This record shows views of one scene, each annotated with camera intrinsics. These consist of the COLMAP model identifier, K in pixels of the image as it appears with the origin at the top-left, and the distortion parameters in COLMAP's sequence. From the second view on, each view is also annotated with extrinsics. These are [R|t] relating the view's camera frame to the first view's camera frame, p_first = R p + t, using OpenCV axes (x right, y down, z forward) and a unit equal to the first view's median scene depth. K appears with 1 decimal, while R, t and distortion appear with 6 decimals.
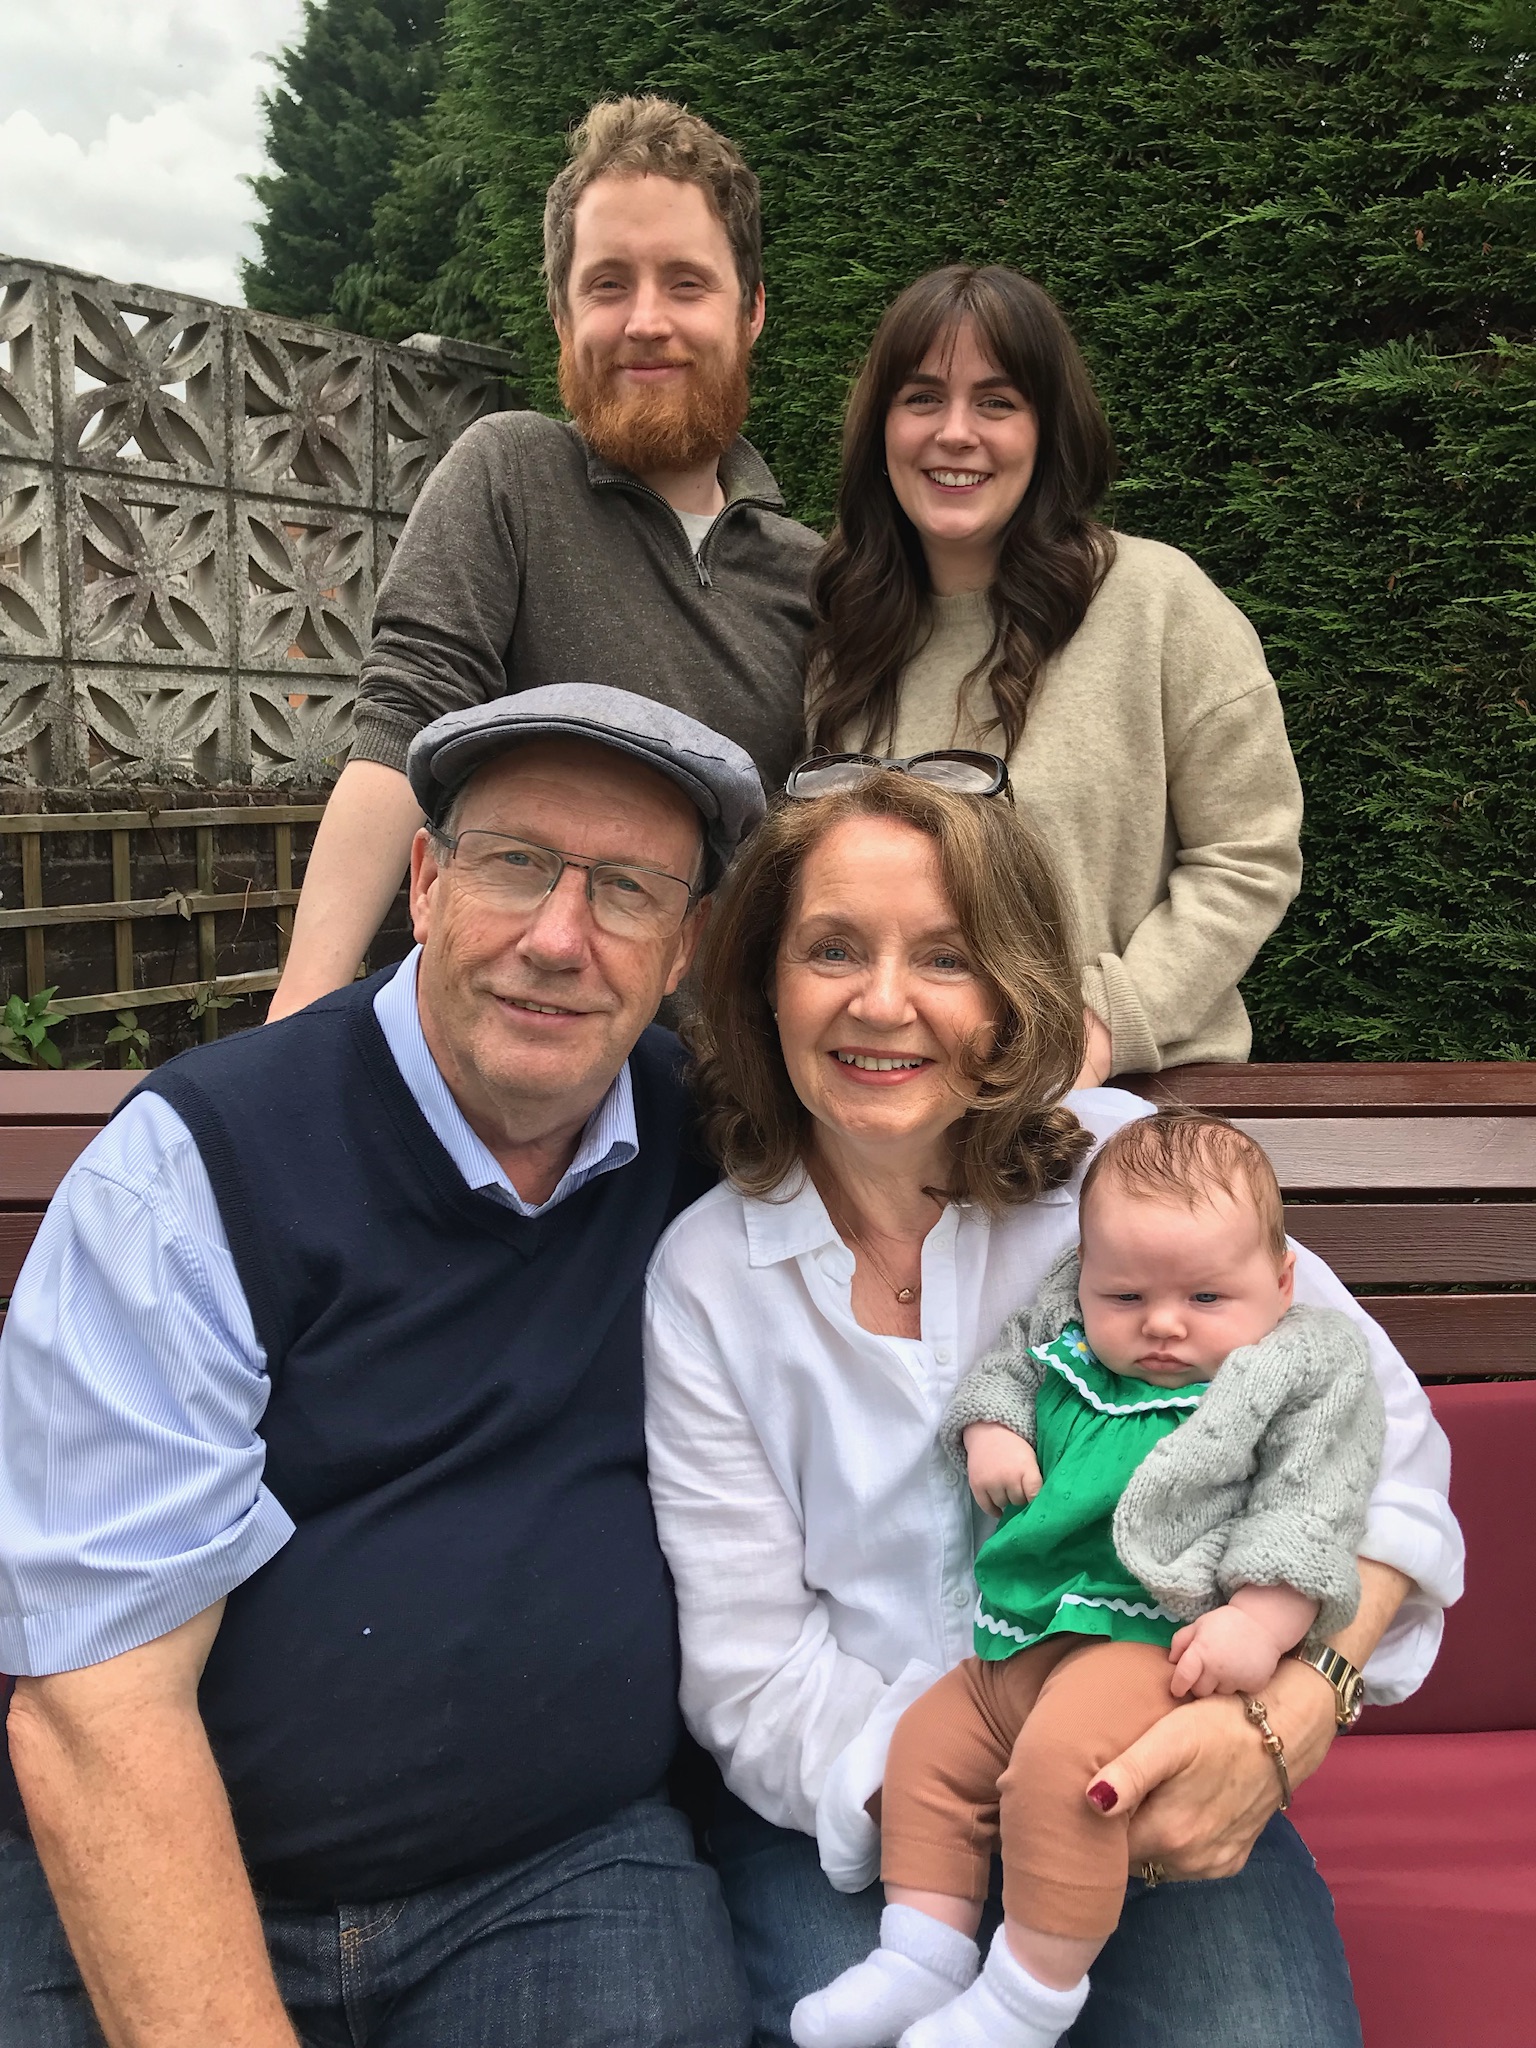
lens RADIAL K [[1715.4, 0, 774.1], [0, 1715.4, 1030.2], [0, 0, 1]] dist [-0.044016, 0.135831]
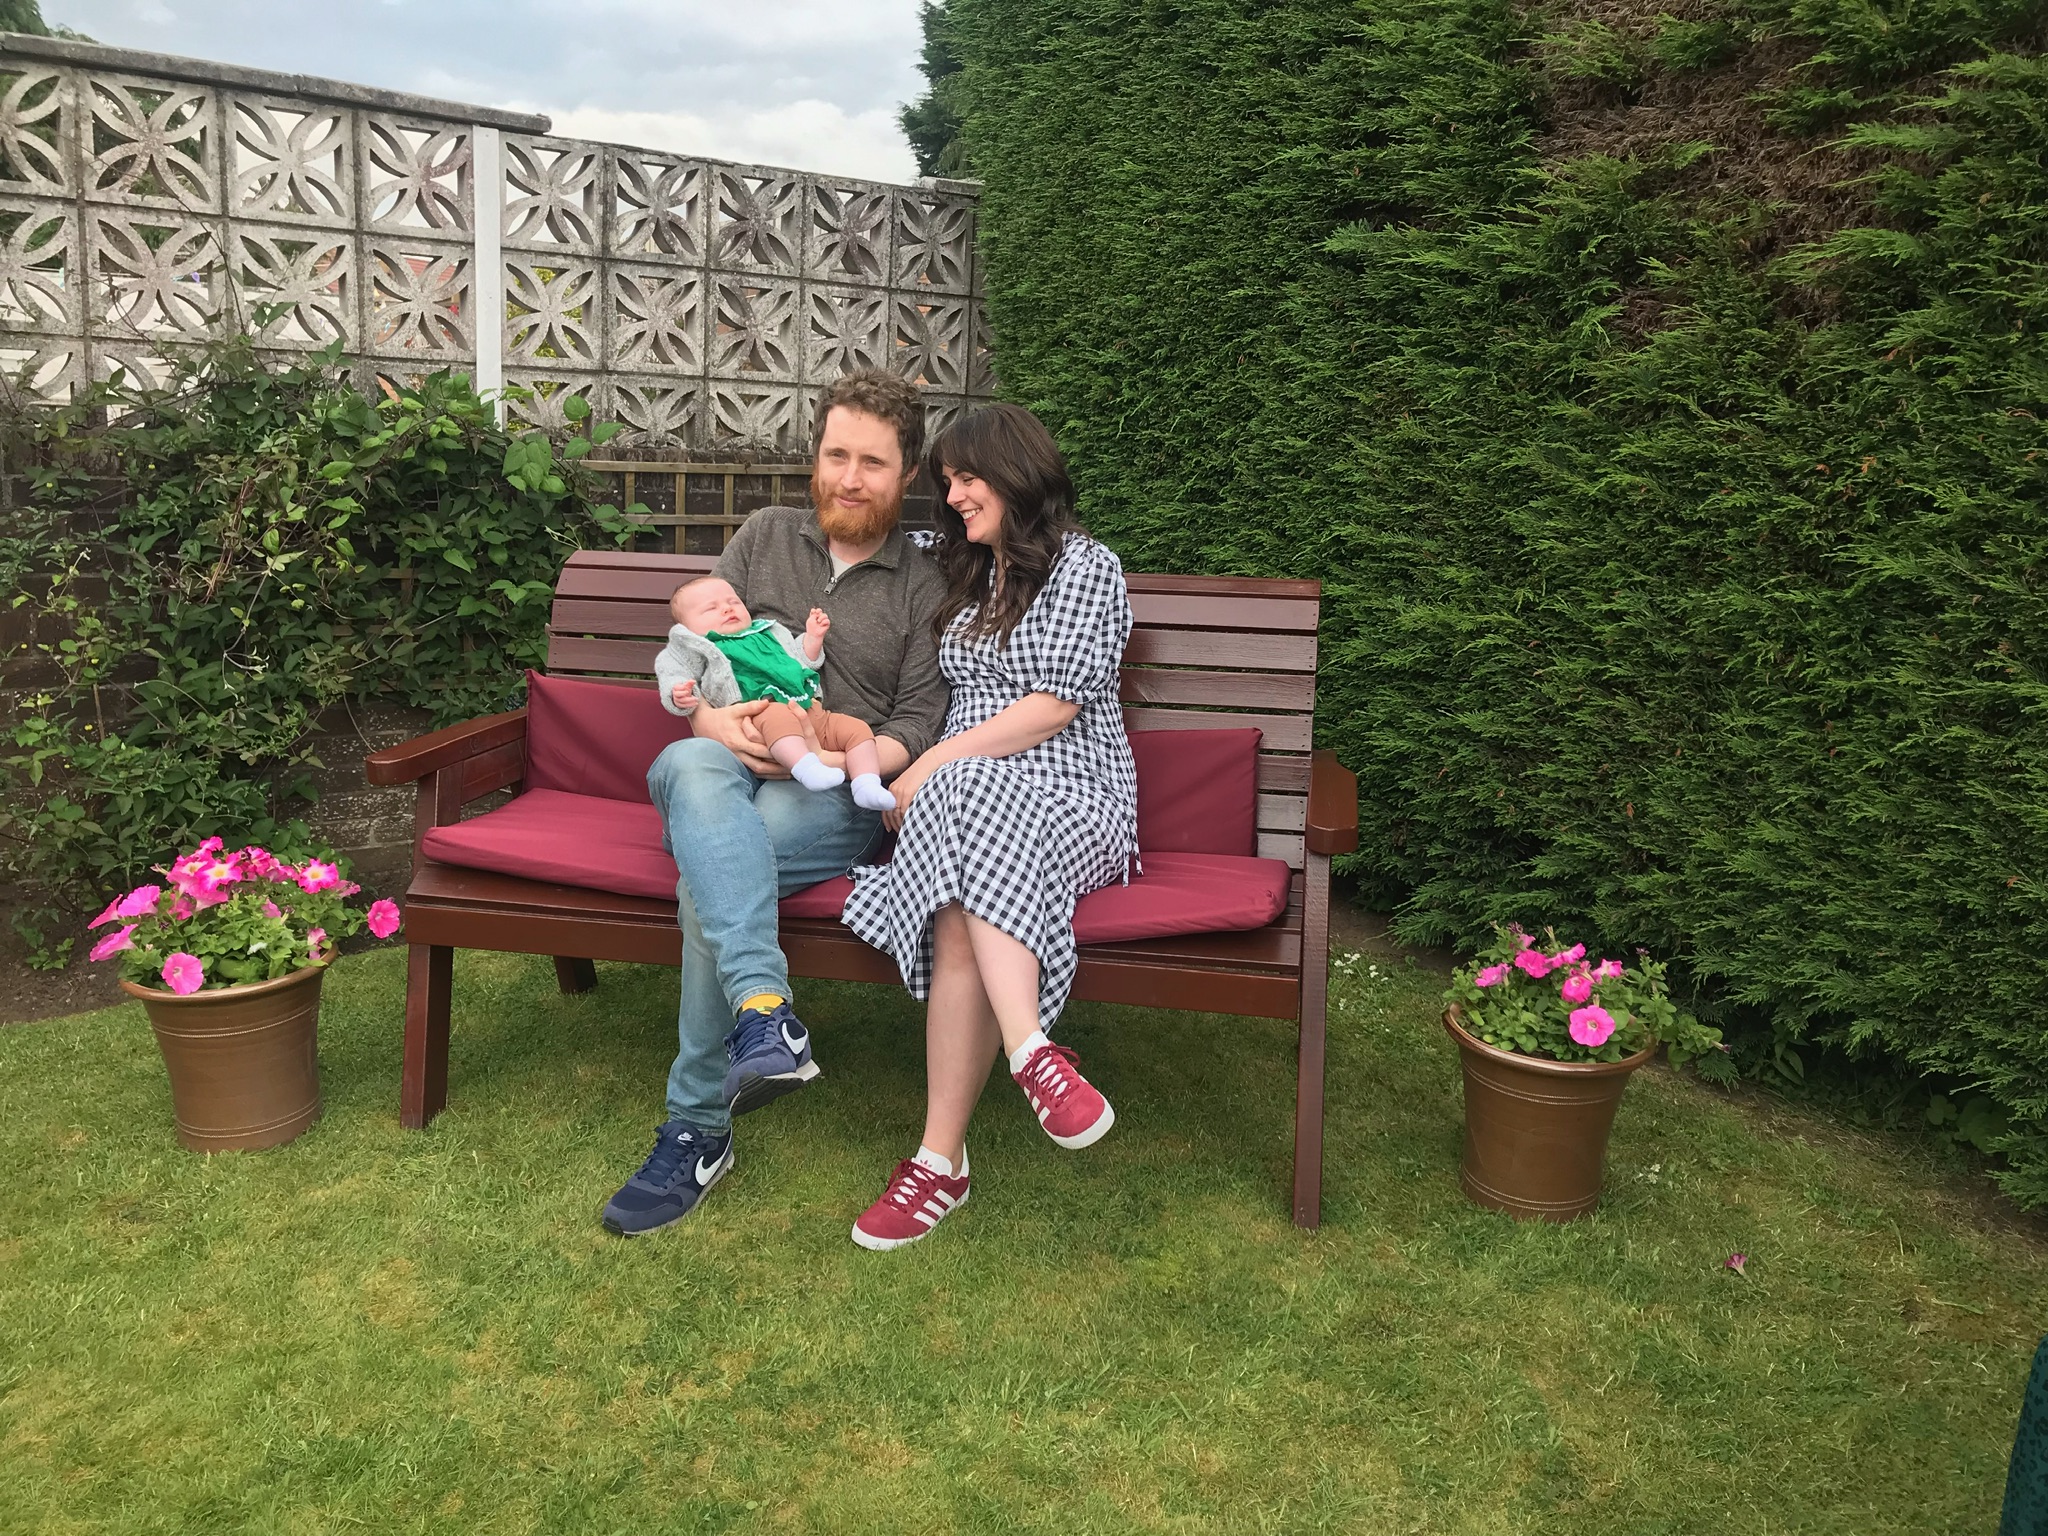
lens RADIAL K [[1667.5, 0, 1033.6], [0, 1667.5, 741.3], [0, 0, 1]] dist [0.011188, 0.008279]
pose [[0.974080, 0.059920, -0.218125, 0.347941], [-0.058212, 0.998202, 0.014255, 0.126527], [0.218587, -0.001188, 0.975817, -0.674104]]
